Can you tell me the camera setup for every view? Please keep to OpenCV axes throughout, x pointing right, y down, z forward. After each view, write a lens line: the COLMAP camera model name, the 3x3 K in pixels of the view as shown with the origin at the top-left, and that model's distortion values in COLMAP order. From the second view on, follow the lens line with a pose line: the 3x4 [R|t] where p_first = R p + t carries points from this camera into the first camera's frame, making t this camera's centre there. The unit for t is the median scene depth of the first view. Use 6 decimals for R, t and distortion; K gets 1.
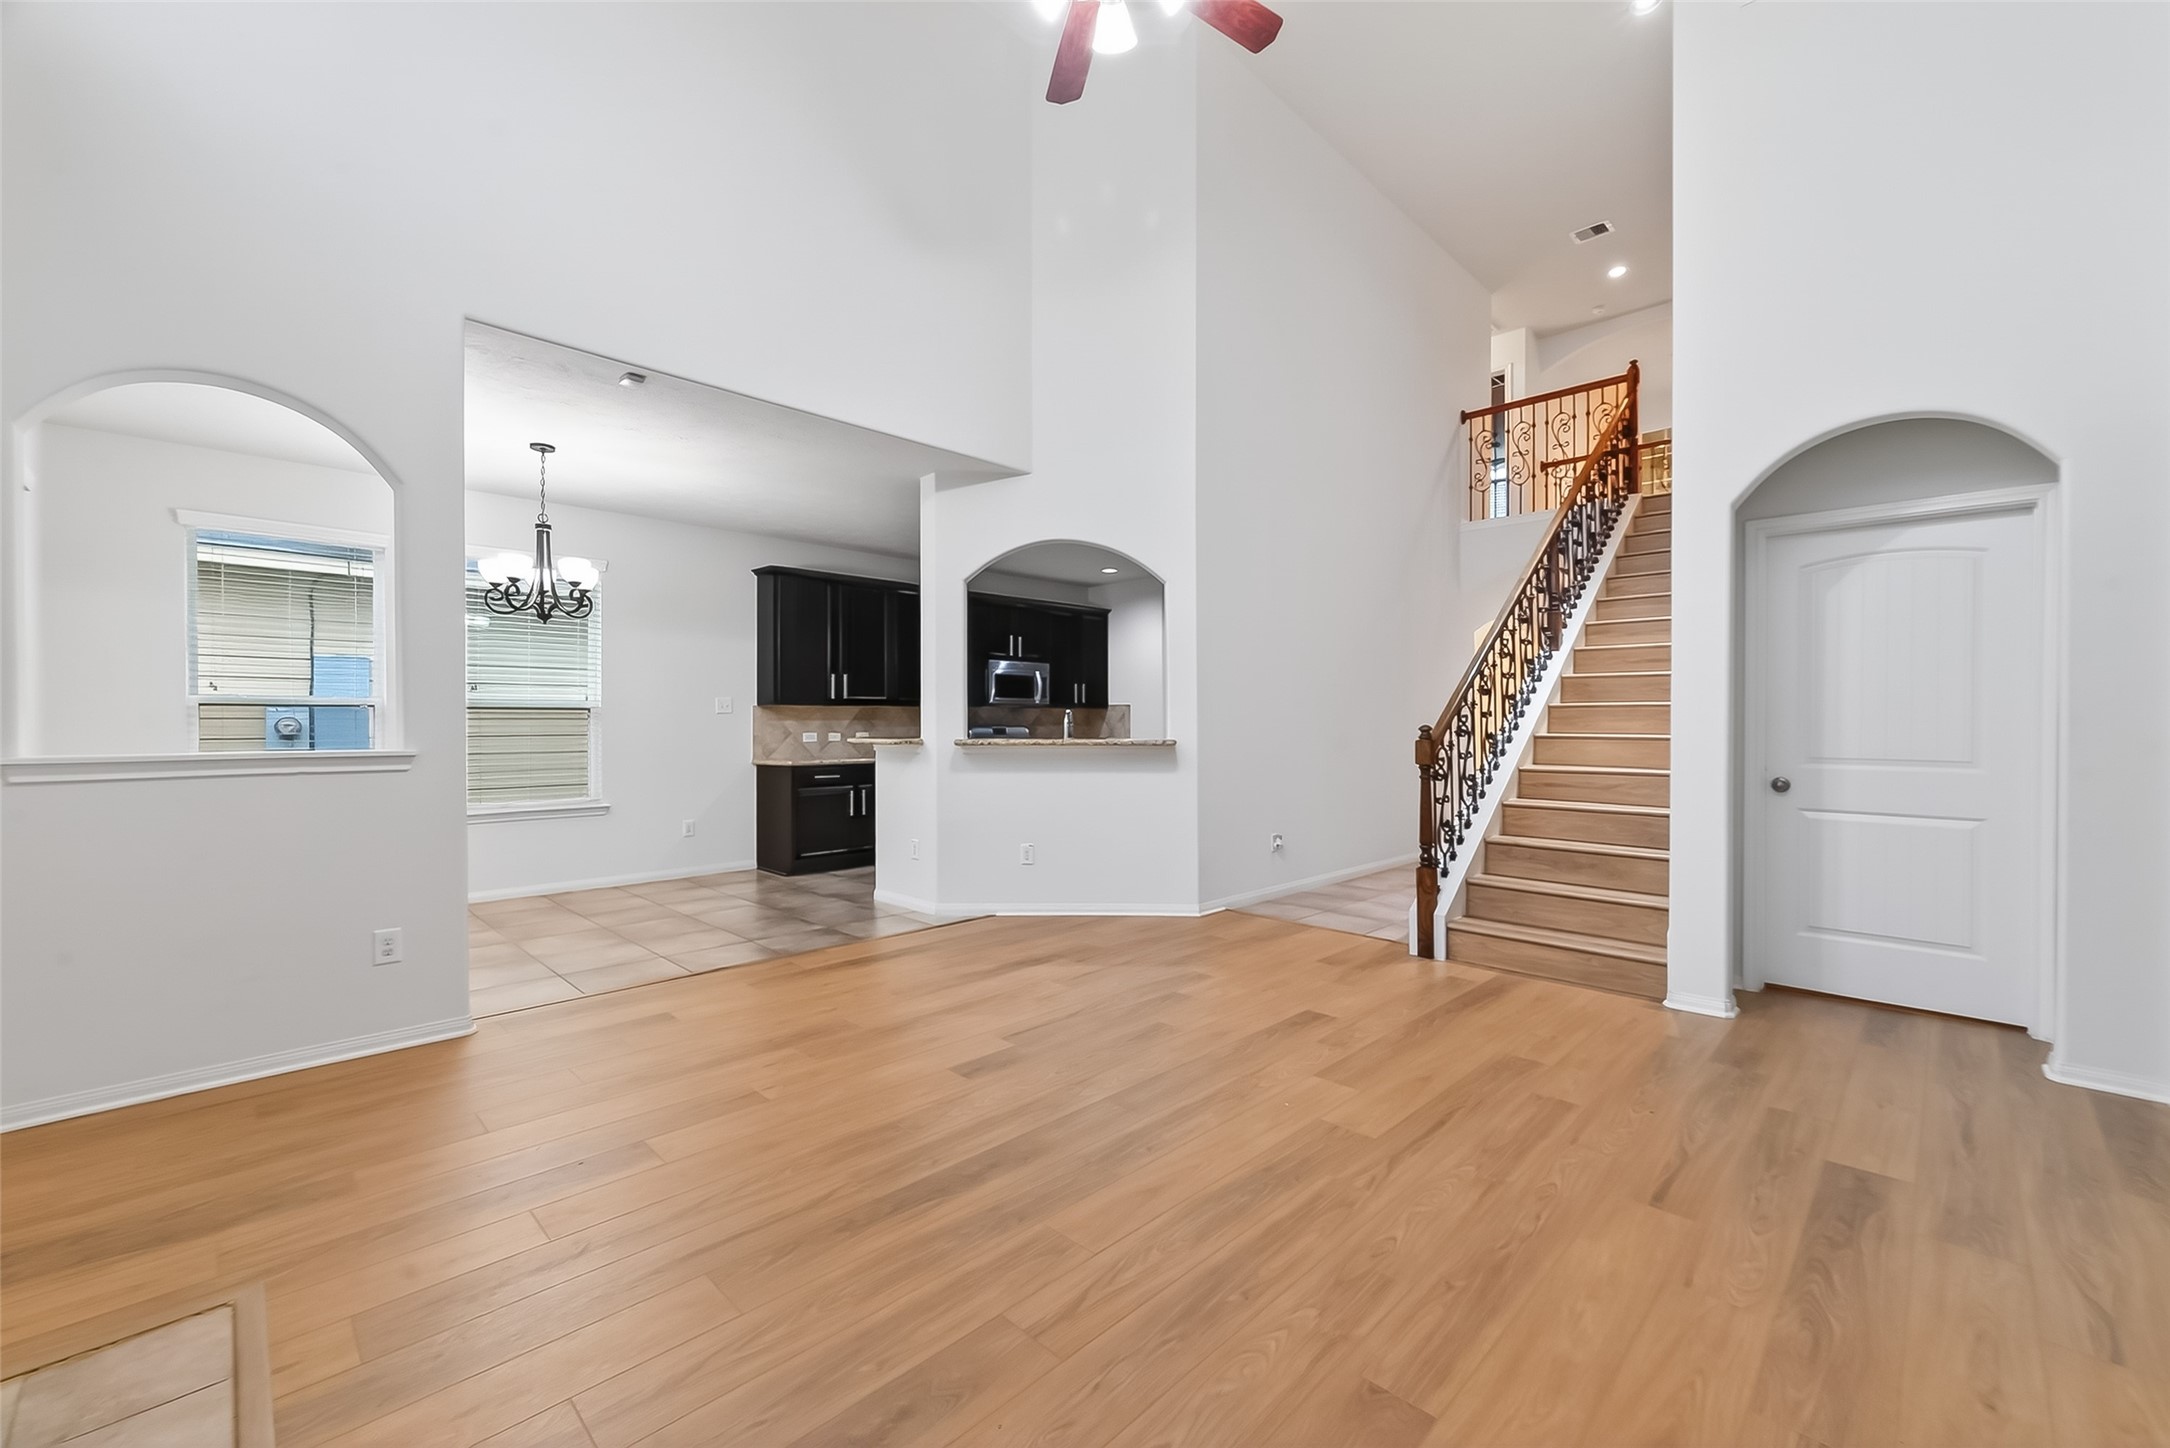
lens RADIAL K [[878.8, 0, 1078.1], [0, 878.8, 728.7], [0, 0, 1]] dist [-0.003578, 0.000764]
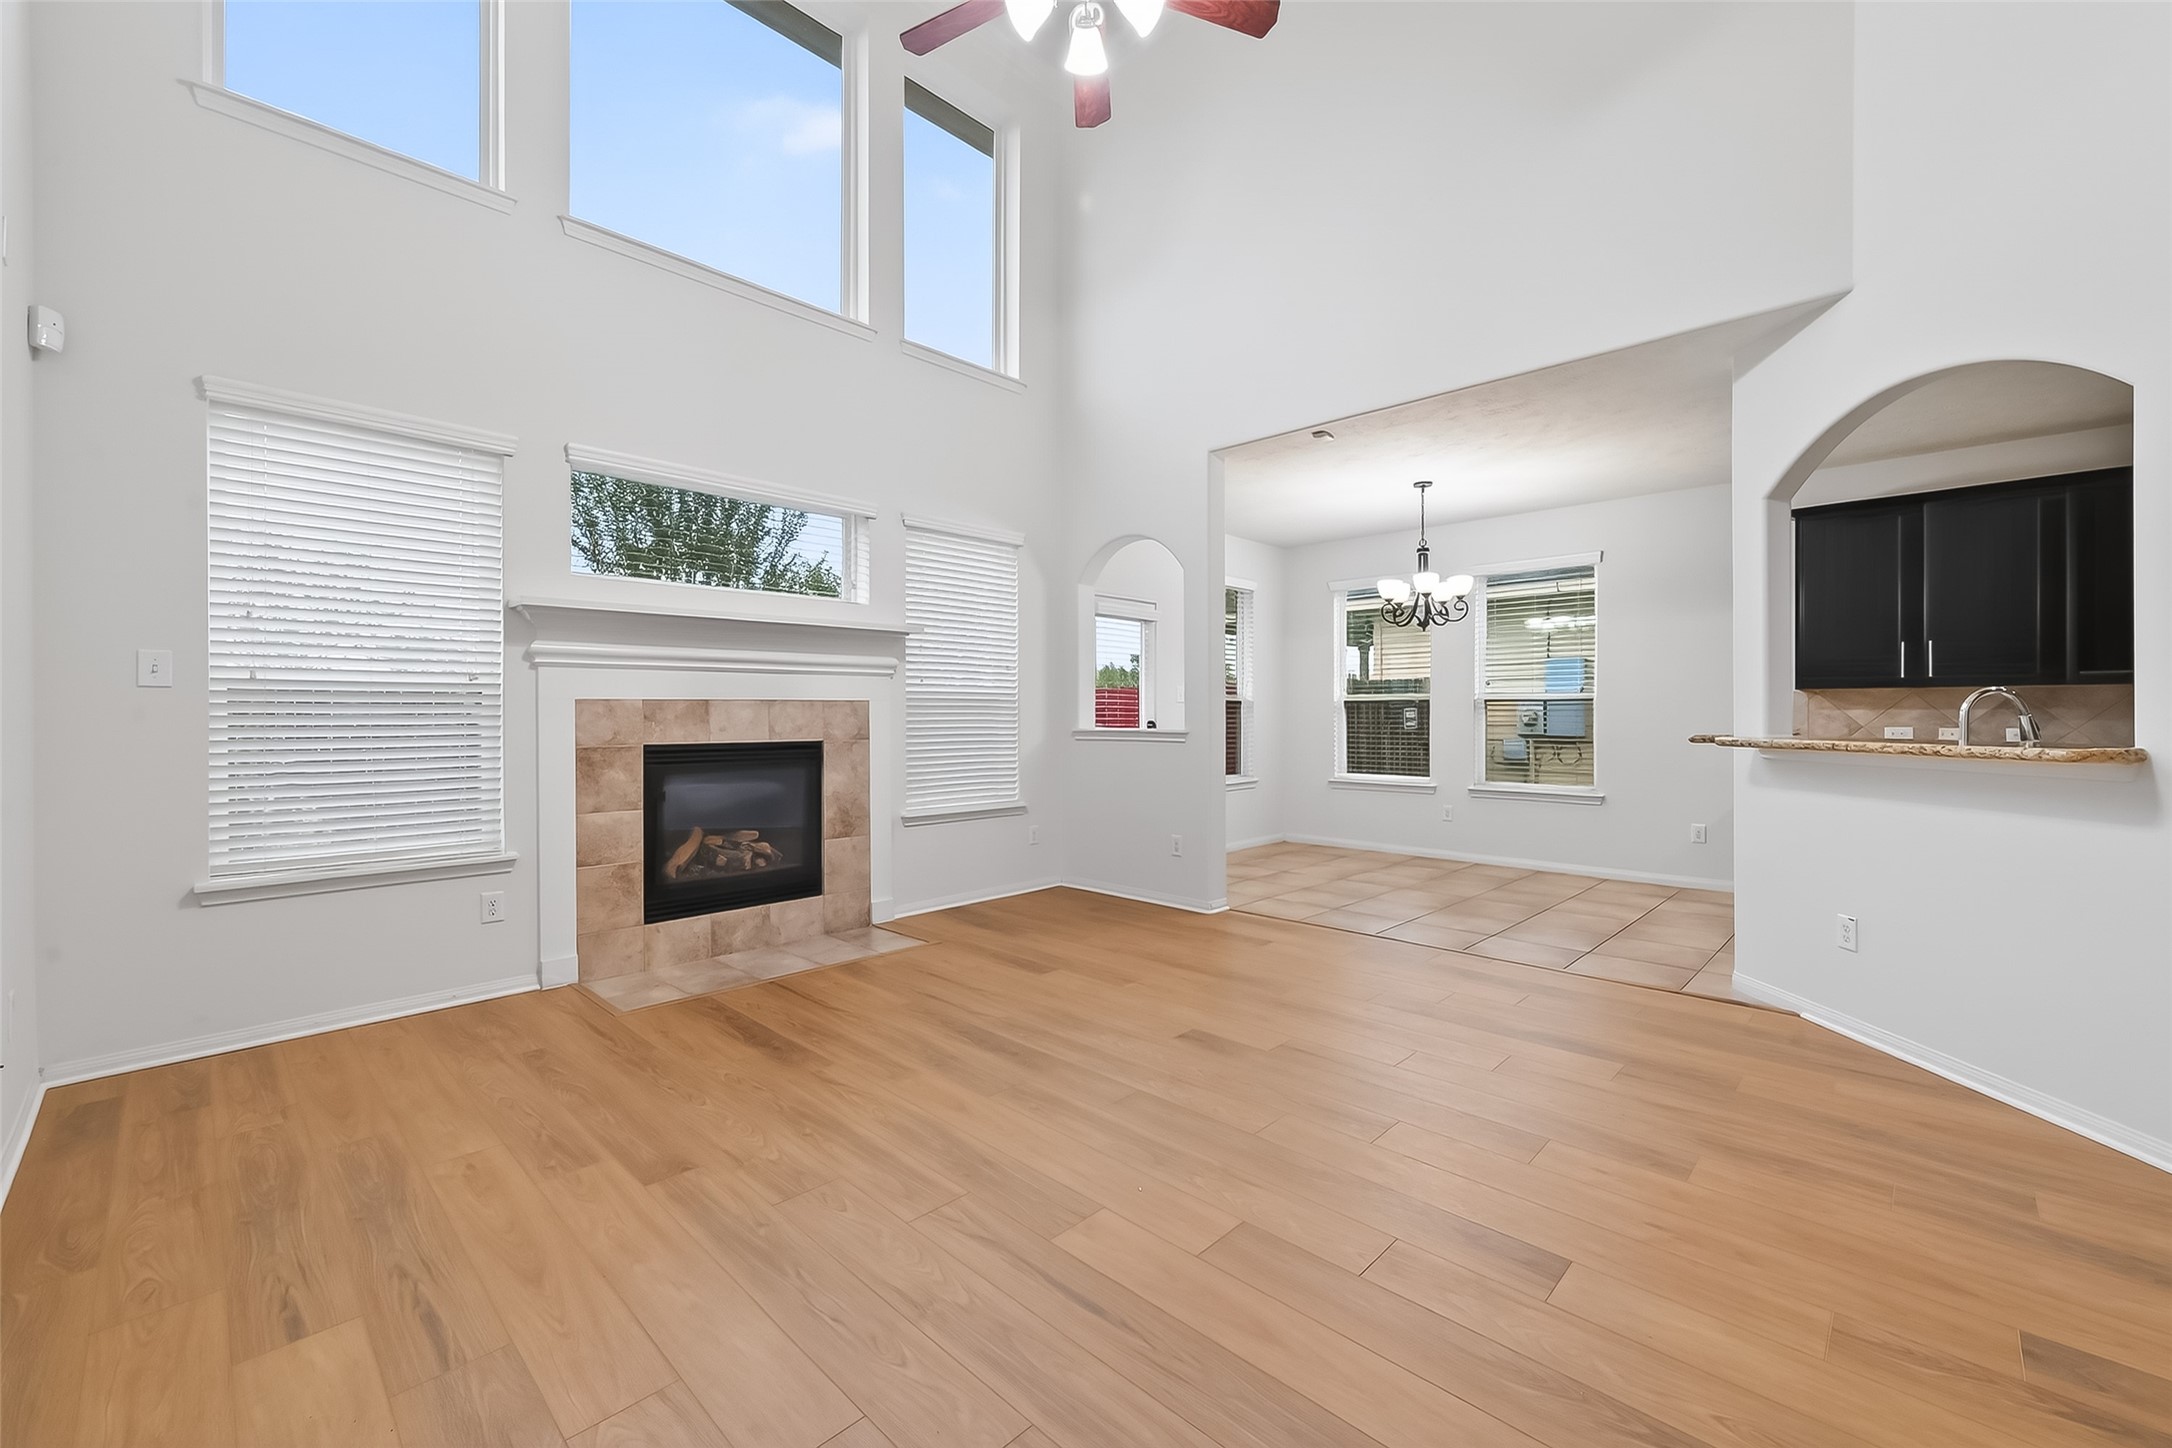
lens RADIAL K [[879.6, 0, 1109.2], [0, 879.6, 725.4], [0, 0, 1]] dist [-0.003578, 0.000764]
pose [[0.028492, 0.013952, -0.999497, 0.734121], [-0.005657, 0.999889, 0.013797, -0.005274], [0.999578, 0.005261, 0.028568, 0.671164]]
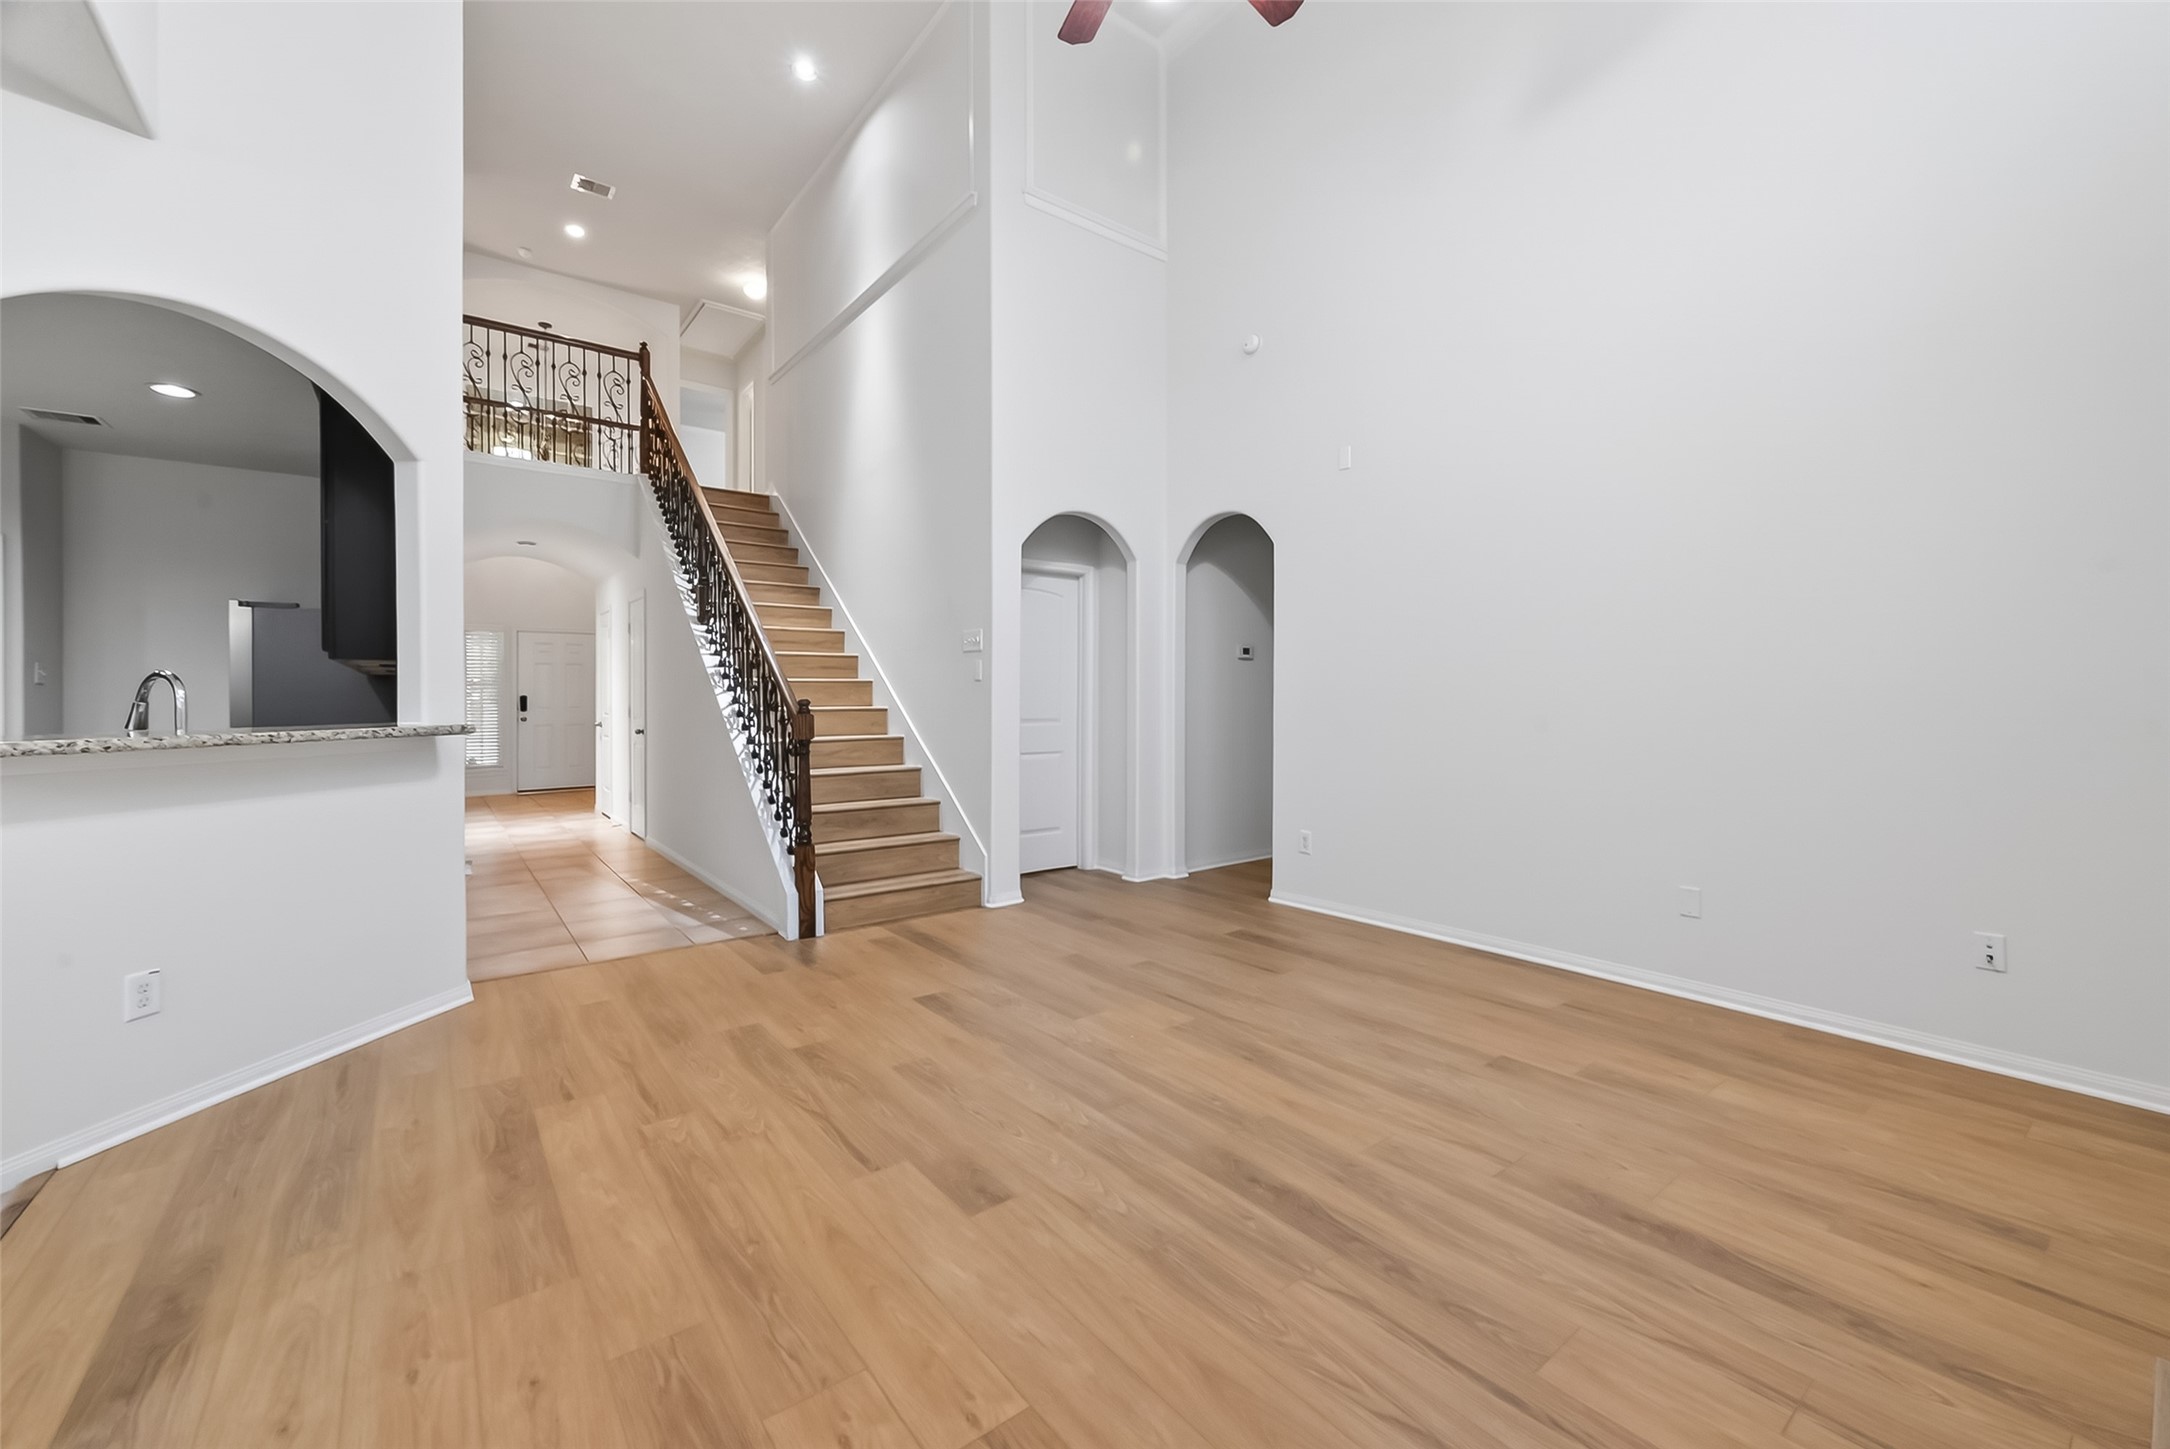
lens RADIAL K [[878.8, 0, 1119.3], [0, 878.8, 715.5], [0, 0, 1]] dist [-0.003578, 0.000764]
pose [[0.106982, -0.025485, 0.993934, -0.622335], [0.009299, 0.999653, 0.024630, -0.009933], [-0.994217, 0.006607, 0.107182, 0.632749]]
